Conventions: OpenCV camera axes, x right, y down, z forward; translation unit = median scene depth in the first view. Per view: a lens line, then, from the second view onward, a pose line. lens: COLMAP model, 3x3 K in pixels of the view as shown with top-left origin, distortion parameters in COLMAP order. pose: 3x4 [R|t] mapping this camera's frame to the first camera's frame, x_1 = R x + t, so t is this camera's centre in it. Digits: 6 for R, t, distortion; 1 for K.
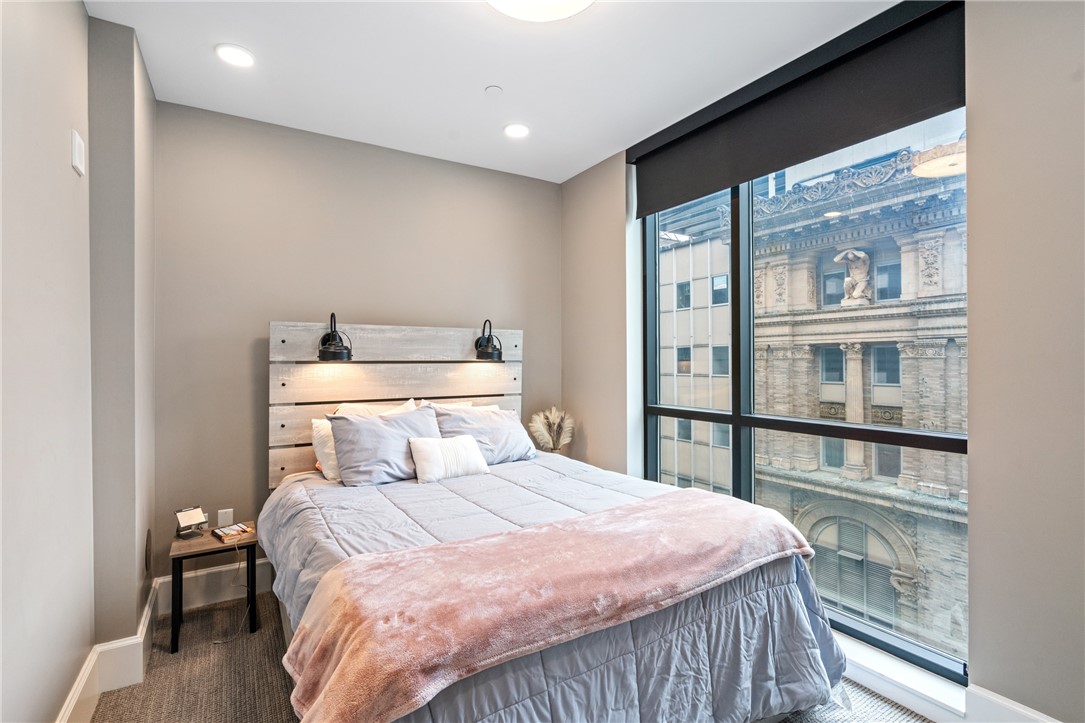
lens RADIAL K [[496.5, 0, 536.9], [0, 496.5, 360.0], [0, 0, 1]] dist [-0.005379, 0.001373]
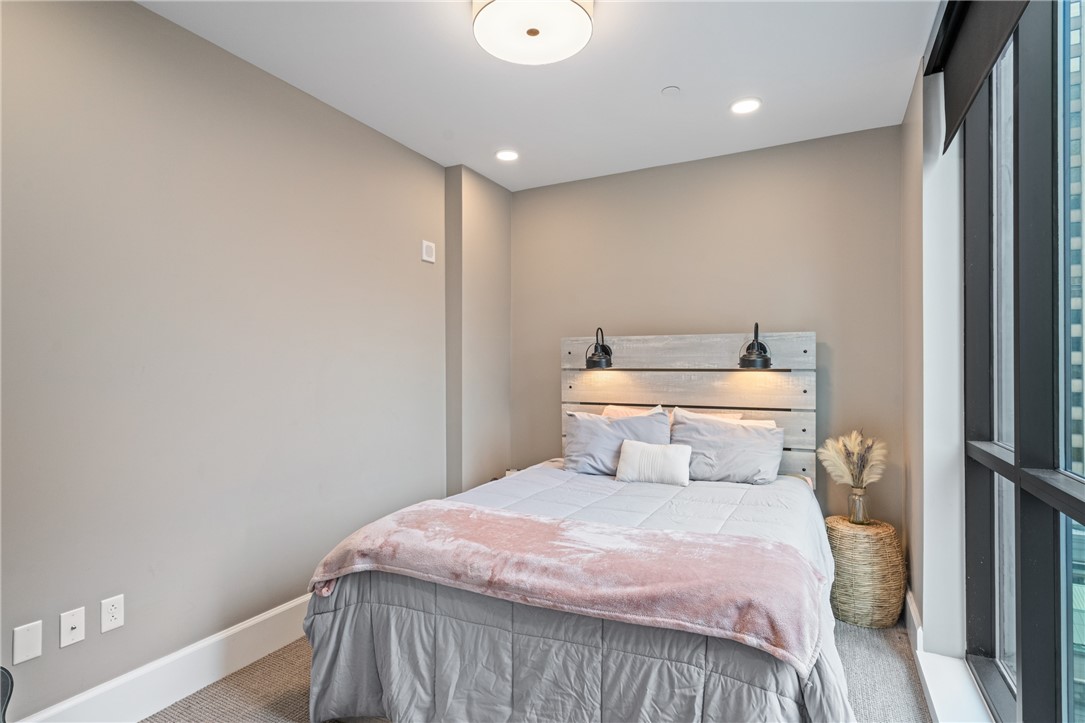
lens RADIAL K [[537.5, 0, 544.4], [0, 537.5, 368.6], [0, 0, 1]] dist [-0.002320, -0.000010]
pose [[0.536439, 0.003685, -0.843931, 0.567358], [-0.003014, 0.999992, 0.002451, -0.000686], [0.843934, 0.001229, 0.536446, 0.191707]]
